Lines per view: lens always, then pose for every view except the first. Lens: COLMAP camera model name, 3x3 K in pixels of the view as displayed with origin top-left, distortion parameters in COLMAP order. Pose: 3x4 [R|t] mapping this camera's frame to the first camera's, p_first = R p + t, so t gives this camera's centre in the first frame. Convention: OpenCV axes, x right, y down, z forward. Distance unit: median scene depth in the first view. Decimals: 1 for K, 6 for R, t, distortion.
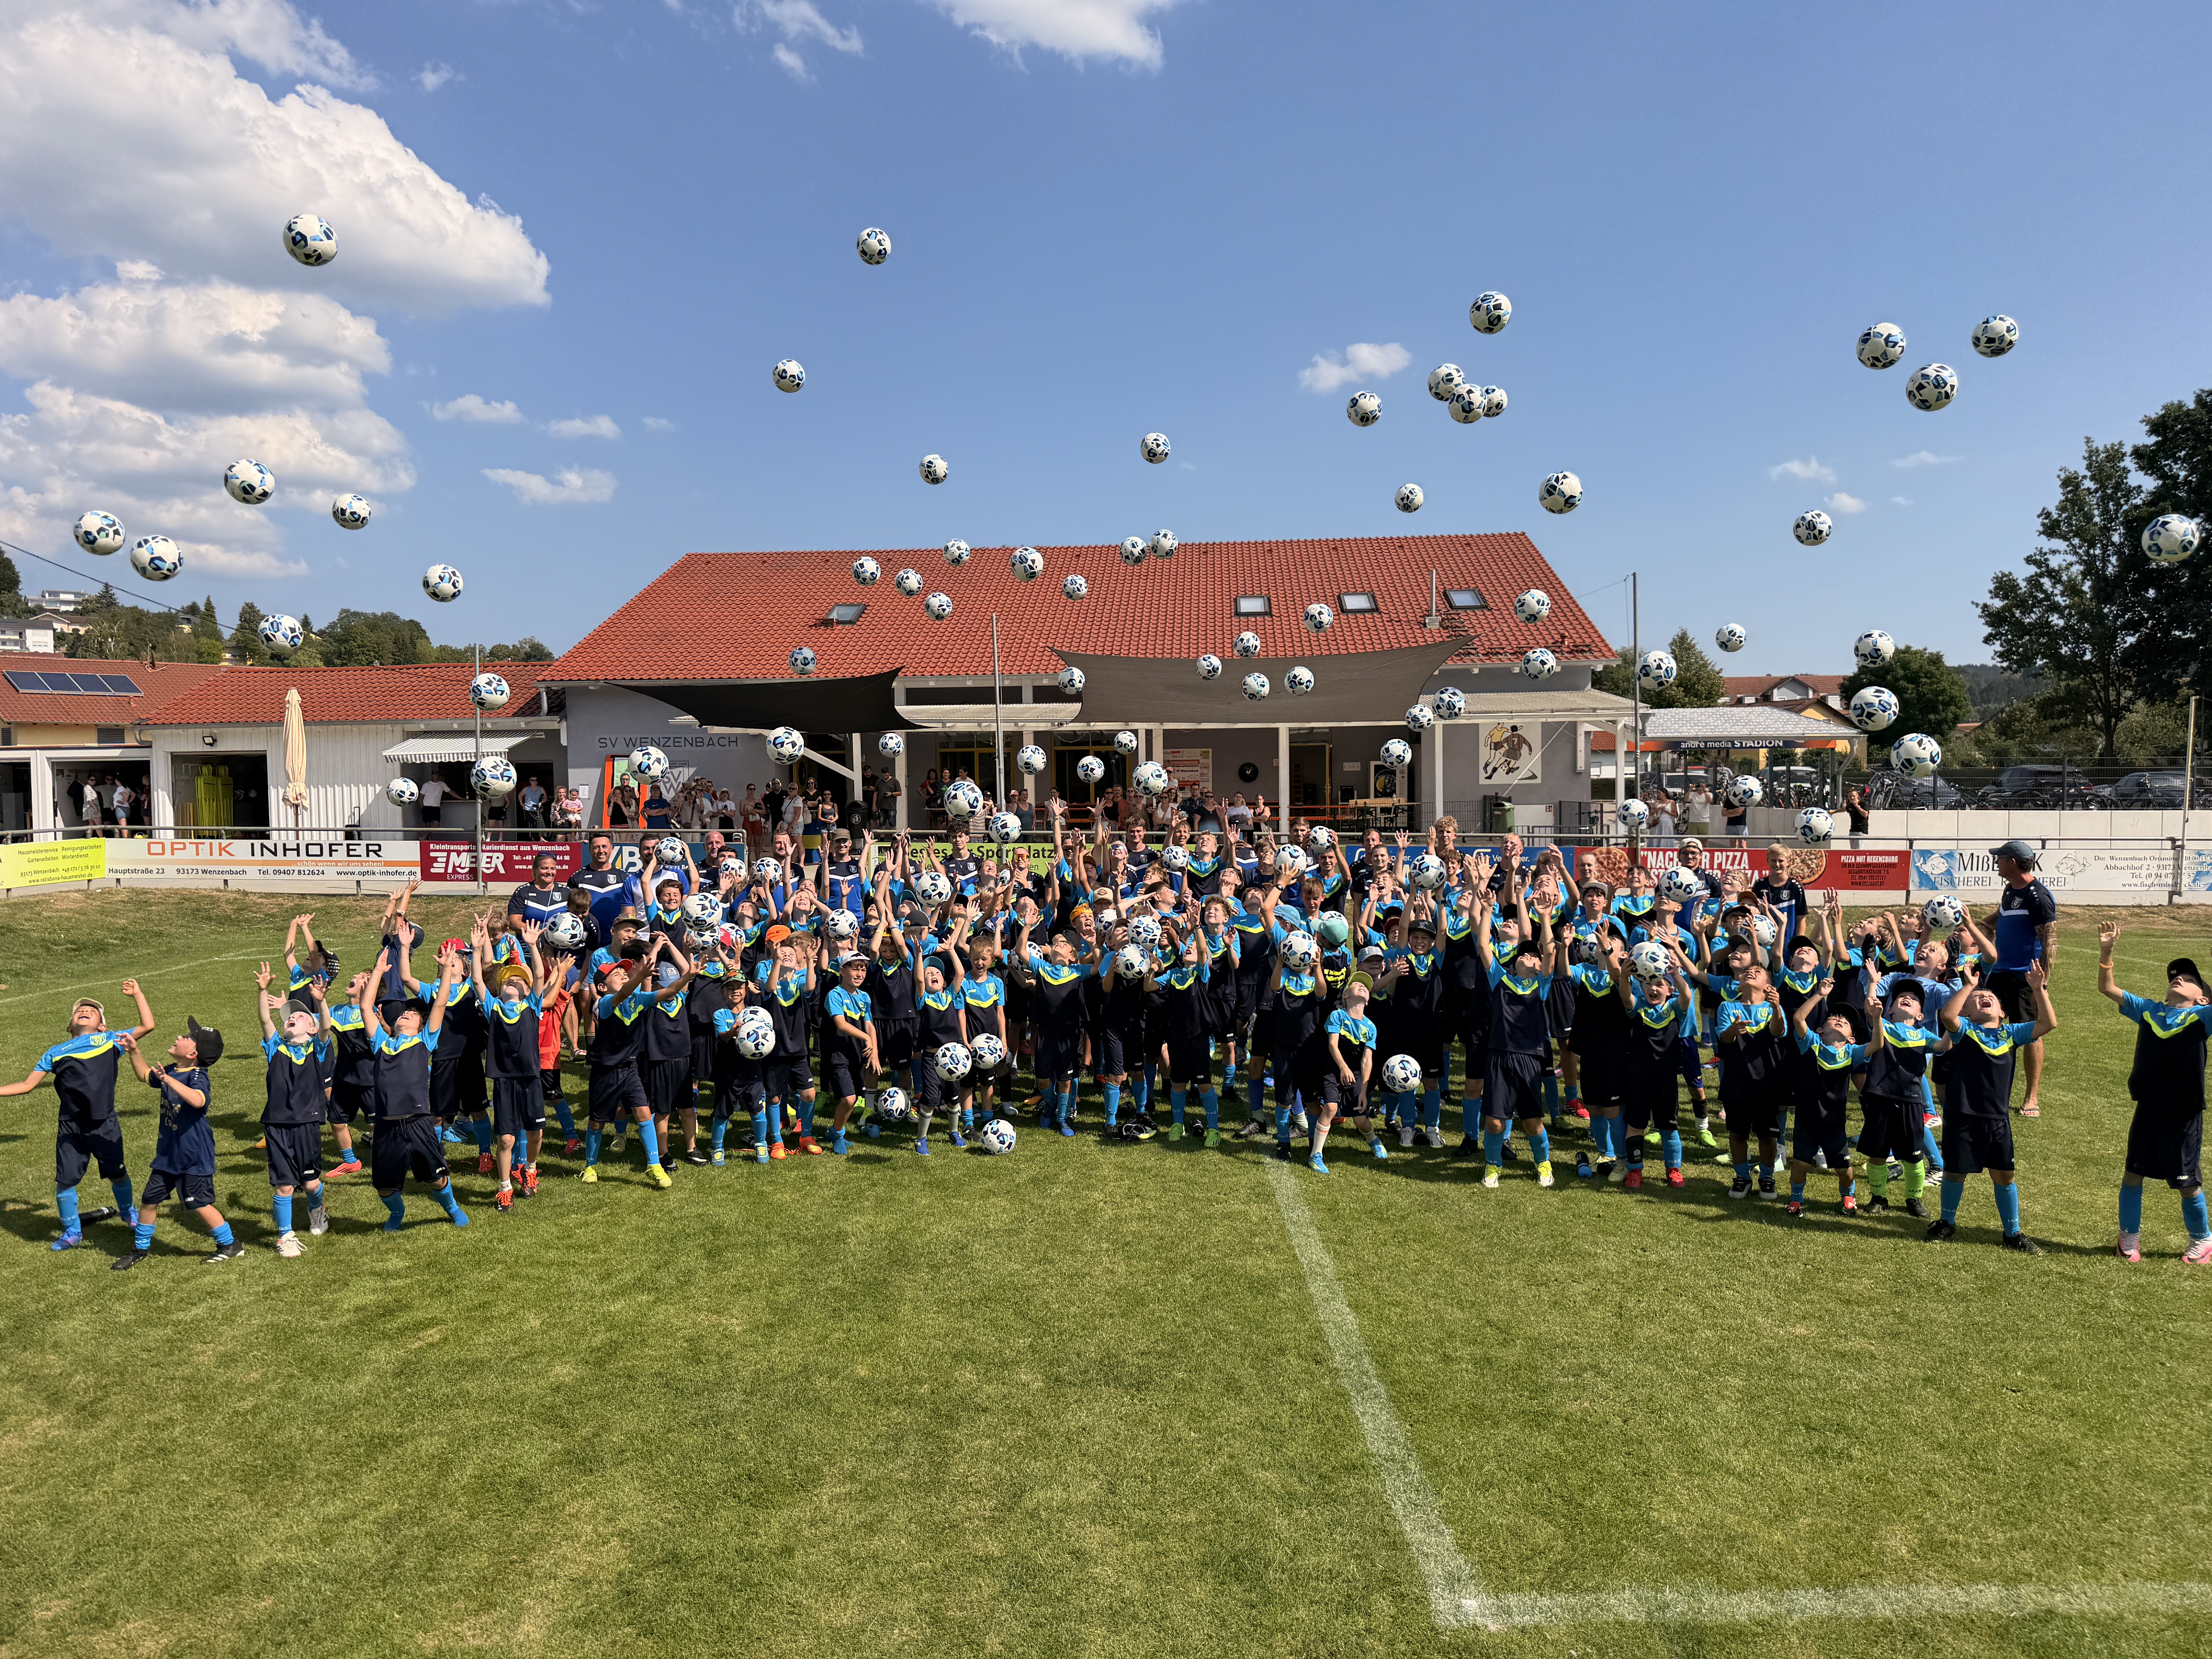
lens RADIAL K [[1555.6, 0, 1106.0], [0, 1555.6, 829.5], [0, 0, 1]] dist [0.124446, -0.195572]
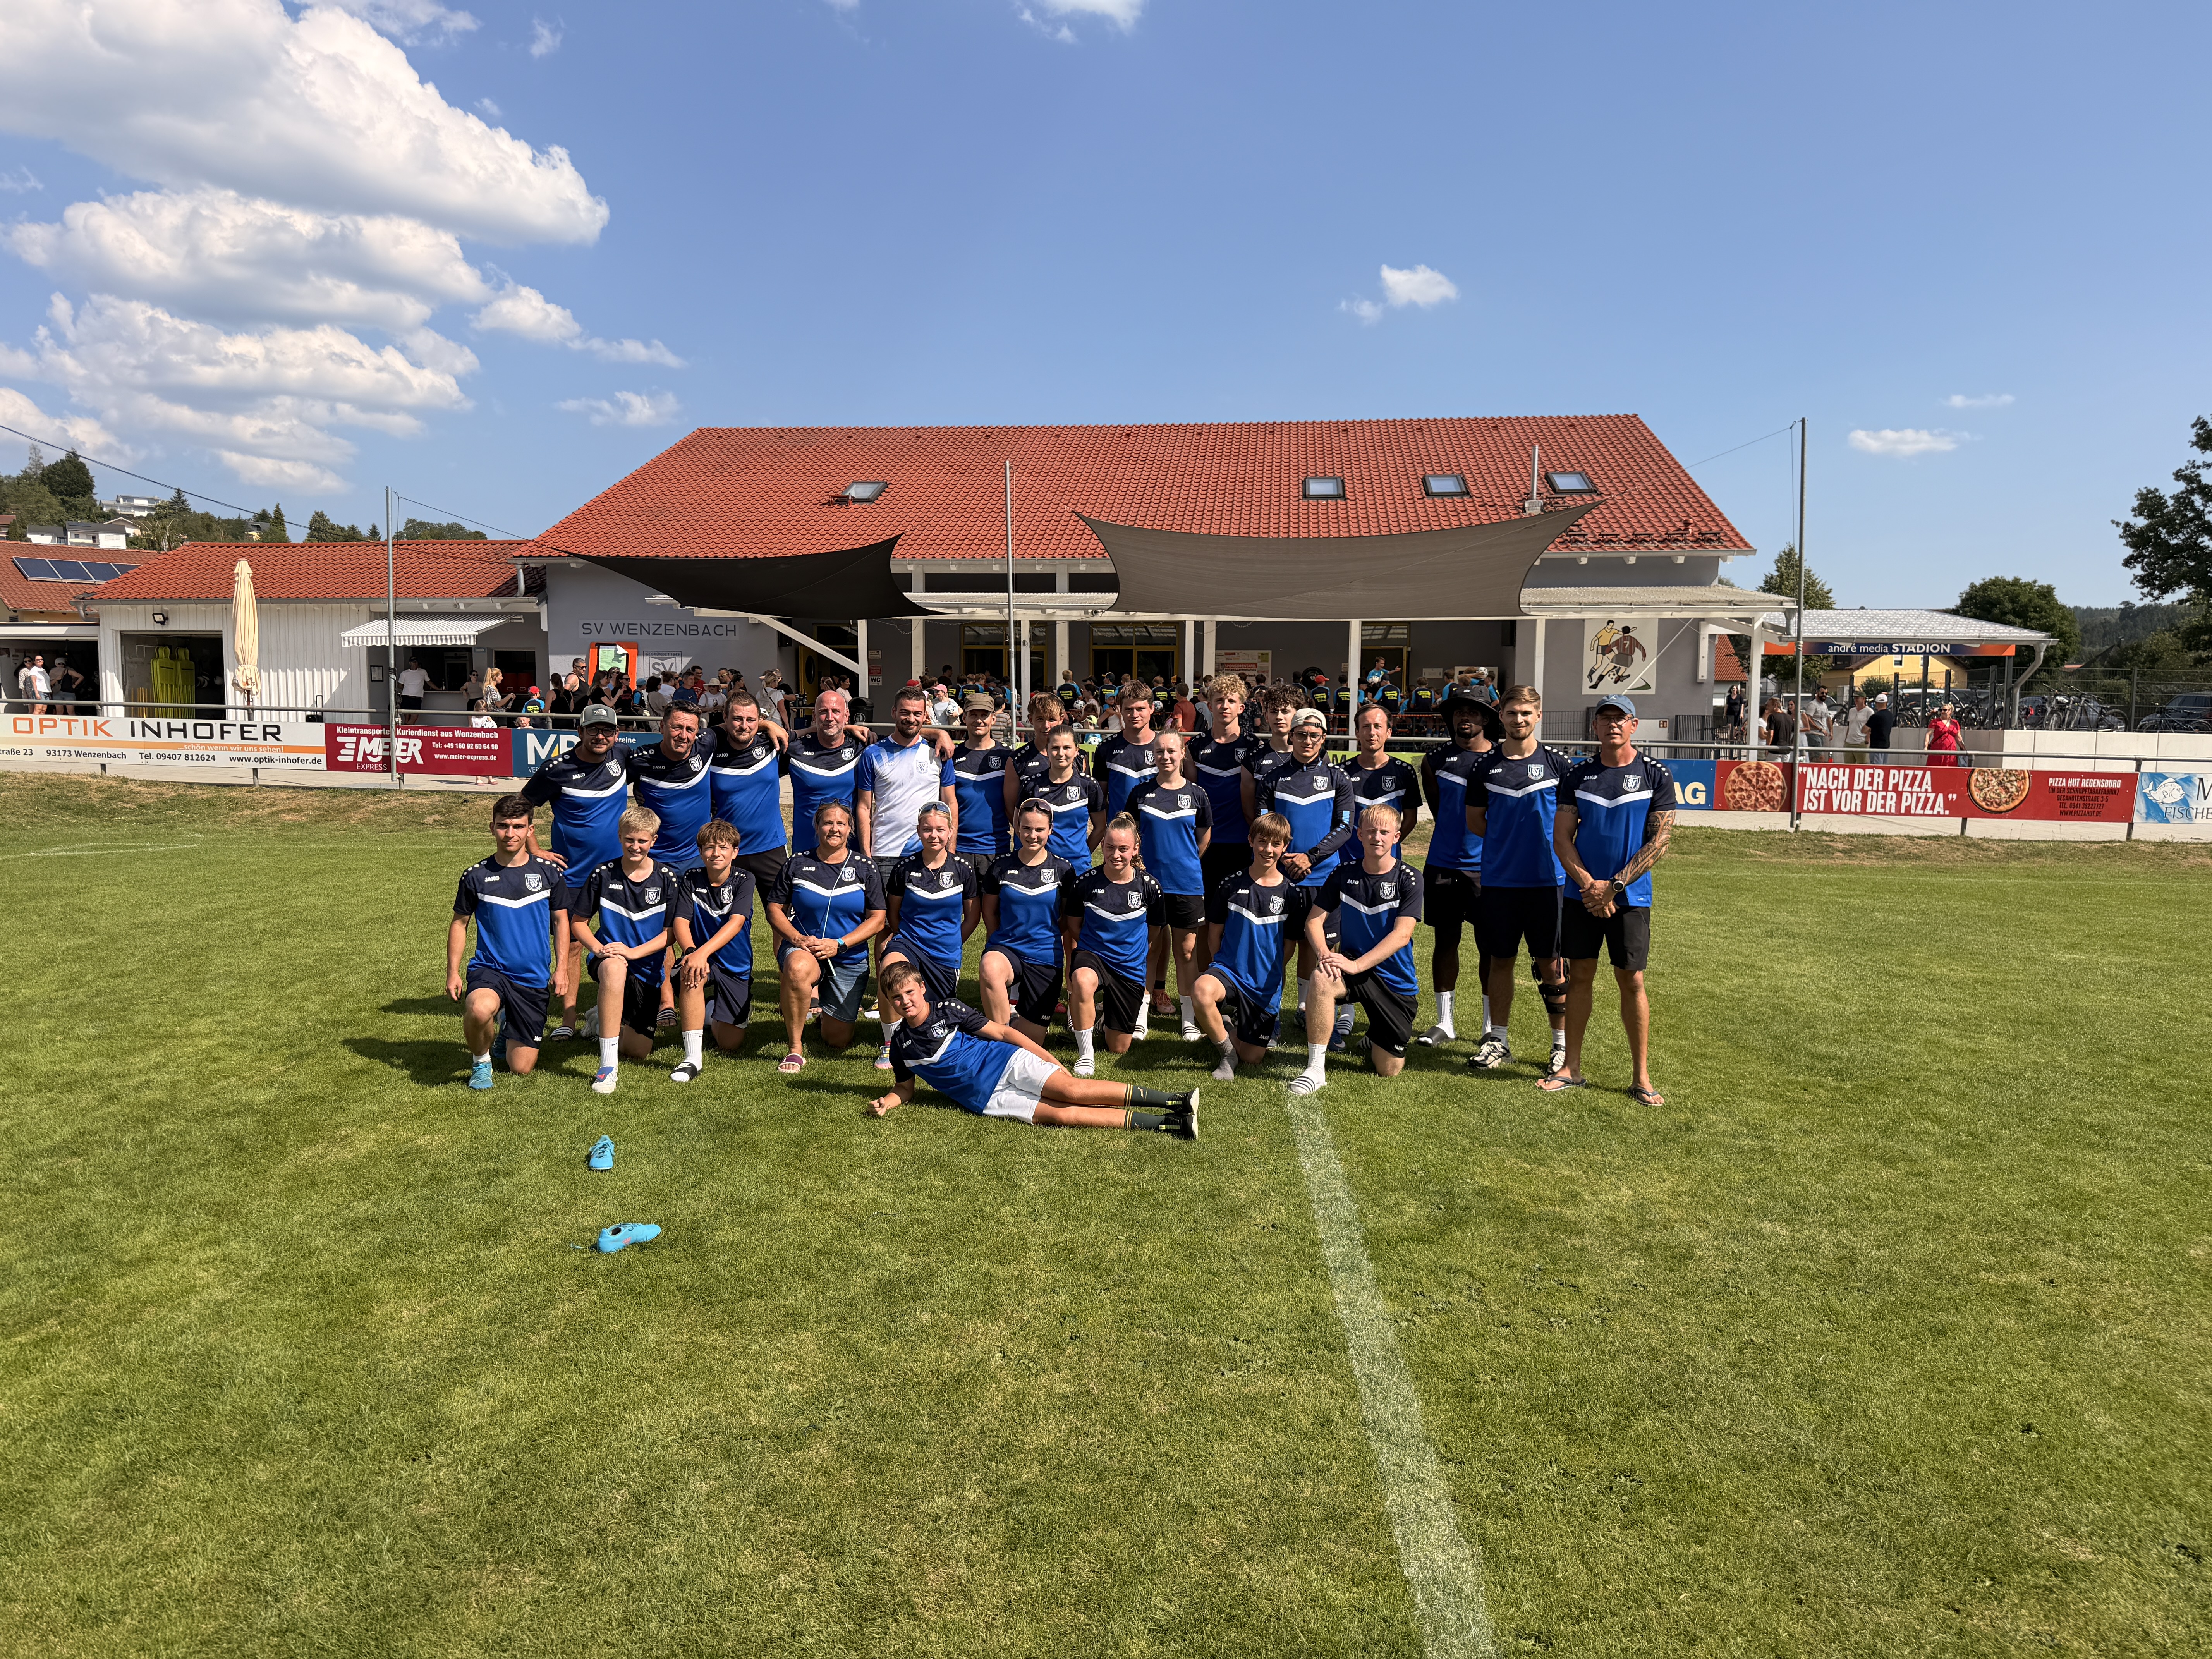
lens RADIAL K [[1523.7, 0, 1106.0], [0, 1523.7, 829.5], [0, 0, 1]] dist [0.109556, -0.138109]
pose [[0.998875, 0.023522, -0.041170, 0.012893], [-0.021642, 0.998728, 0.045534, 0.012677], [0.042189, -0.044592, 0.998114, 0.139132]]
